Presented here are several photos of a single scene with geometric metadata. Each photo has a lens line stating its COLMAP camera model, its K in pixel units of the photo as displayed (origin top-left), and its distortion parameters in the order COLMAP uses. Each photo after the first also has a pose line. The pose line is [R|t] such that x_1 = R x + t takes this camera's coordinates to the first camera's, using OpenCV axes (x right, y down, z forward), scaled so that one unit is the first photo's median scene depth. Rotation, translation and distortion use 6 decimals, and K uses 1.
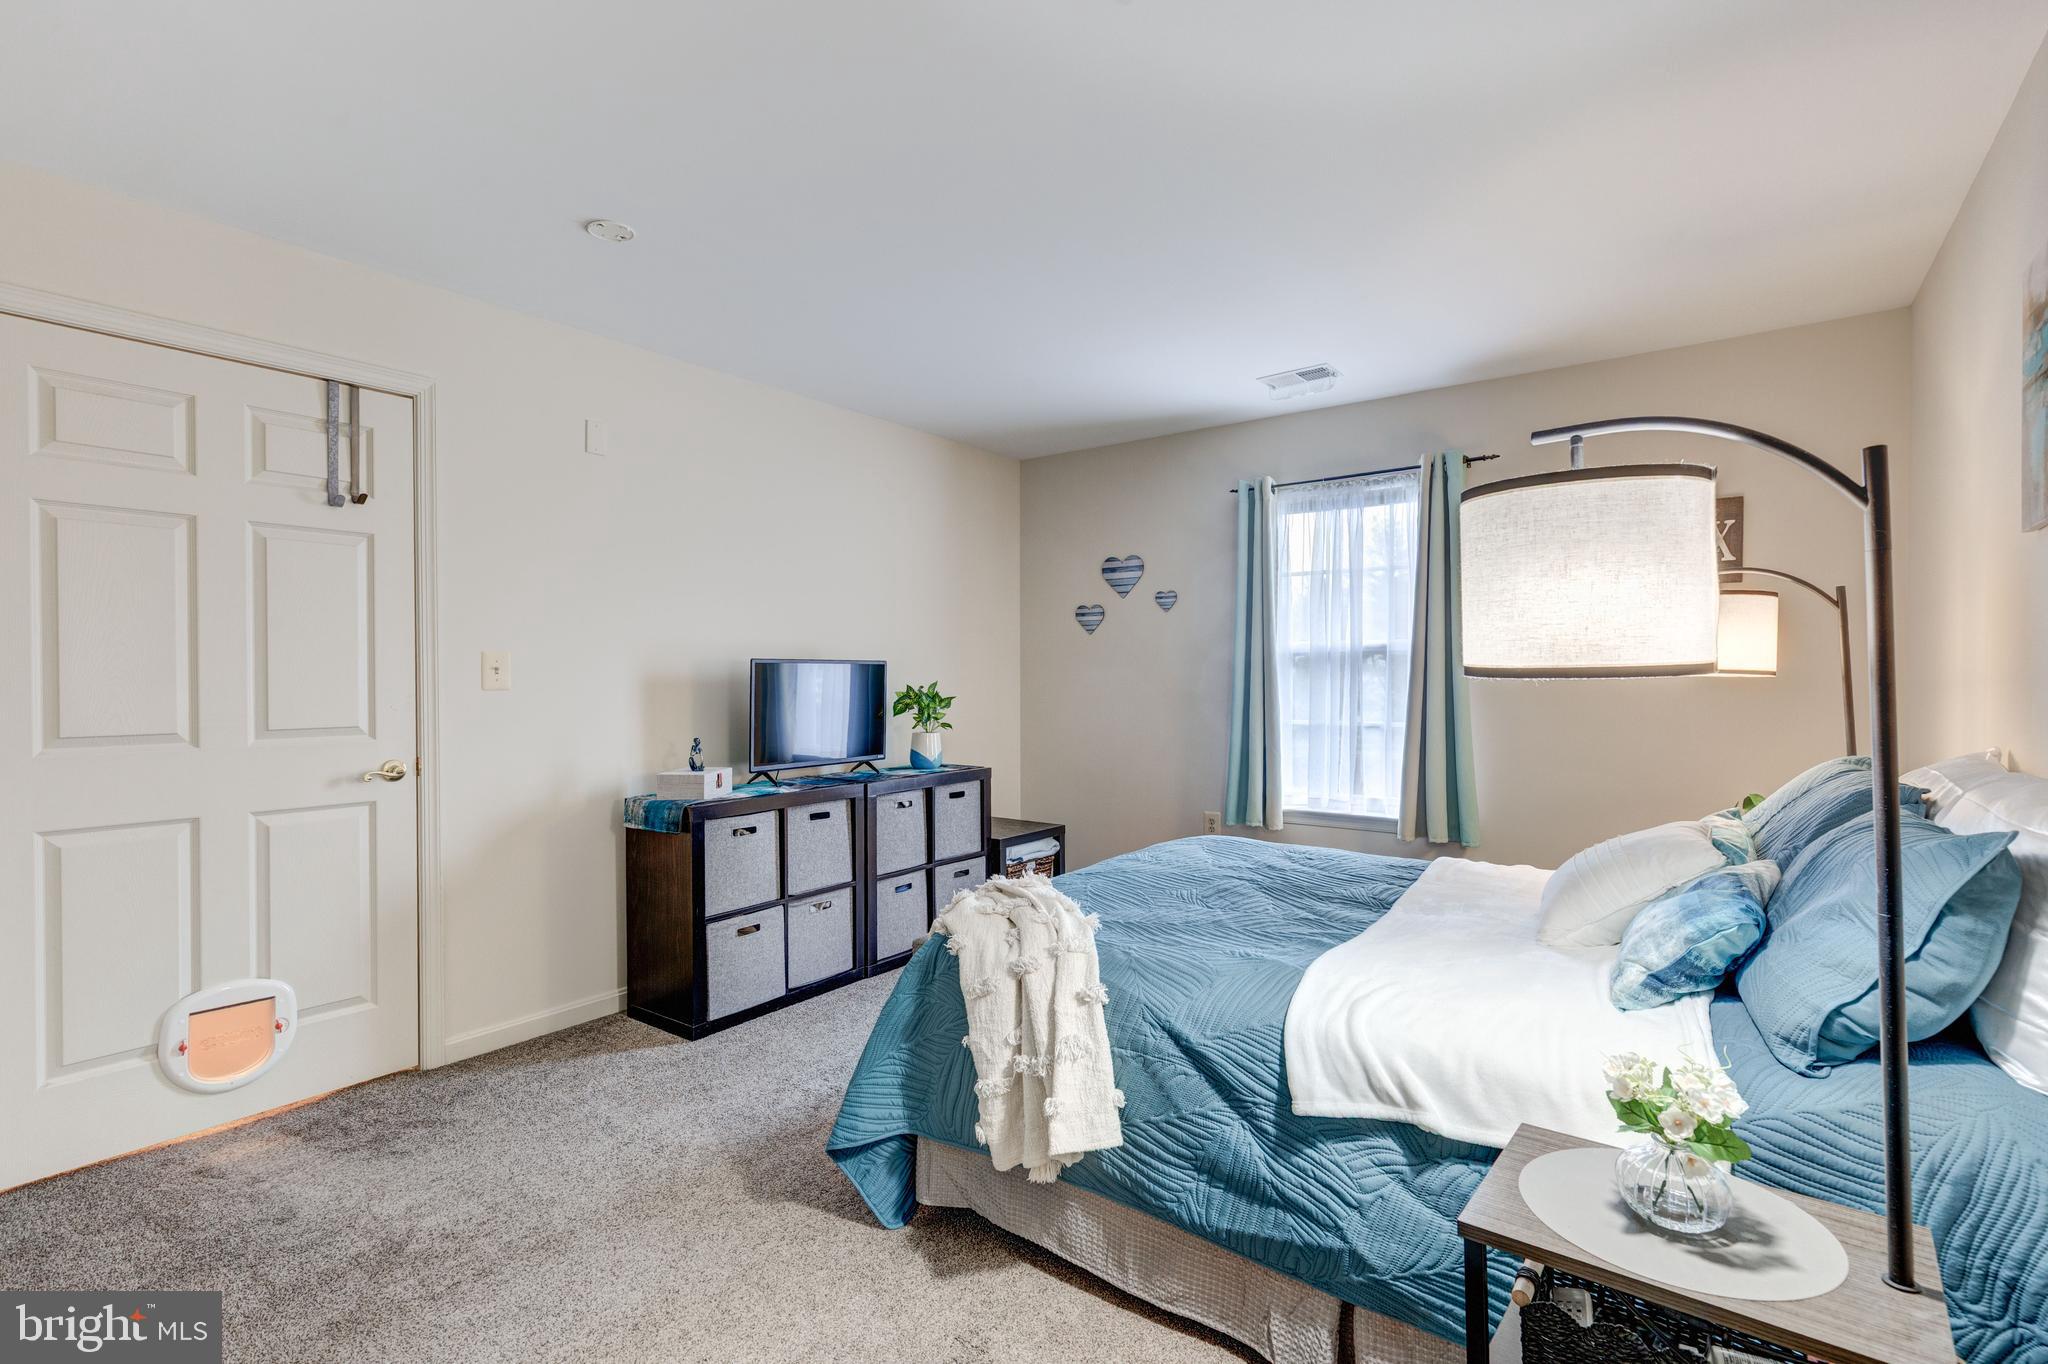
lens RADIAL K [[941.6, 0, 1021.3], [0, 941.6, 687.5], [0, 0, 1]] dist [0.001472, 0.000130]
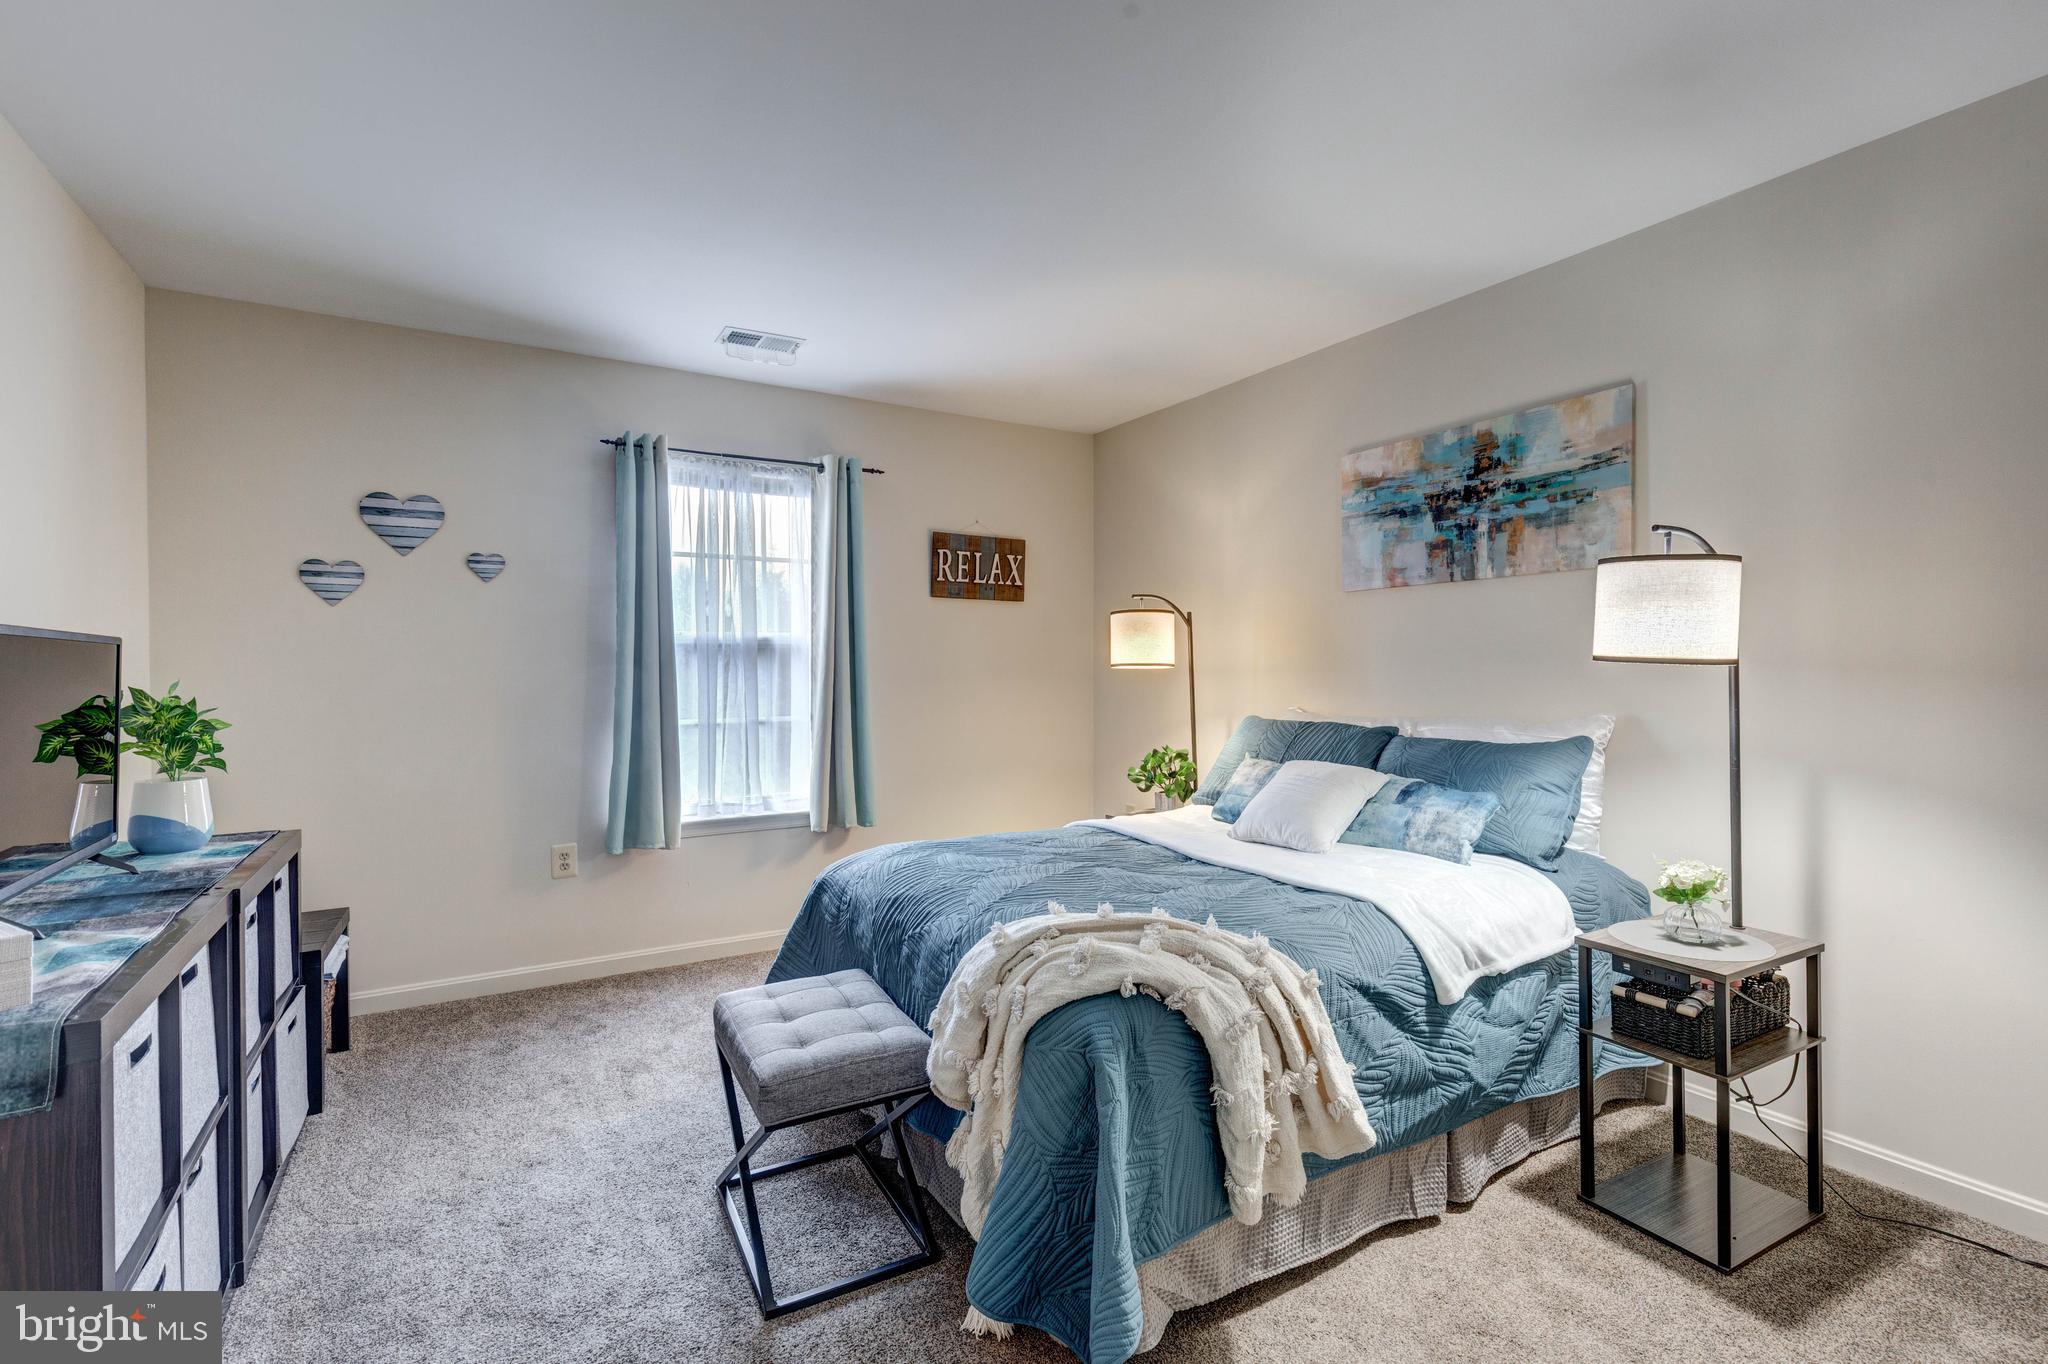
lens RADIAL K [[941.6, 0, 1021.3], [0, 941.6, 687.5], [0, 0, 1]] dist [0.001472, 0.000130]
pose [[0.376439, -0.014547, 0.926327, -0.946307], [0.013722, 0.999855, 0.010126, -0.002181], [-0.926340, 0.008899, 0.376584, 0.890417]]
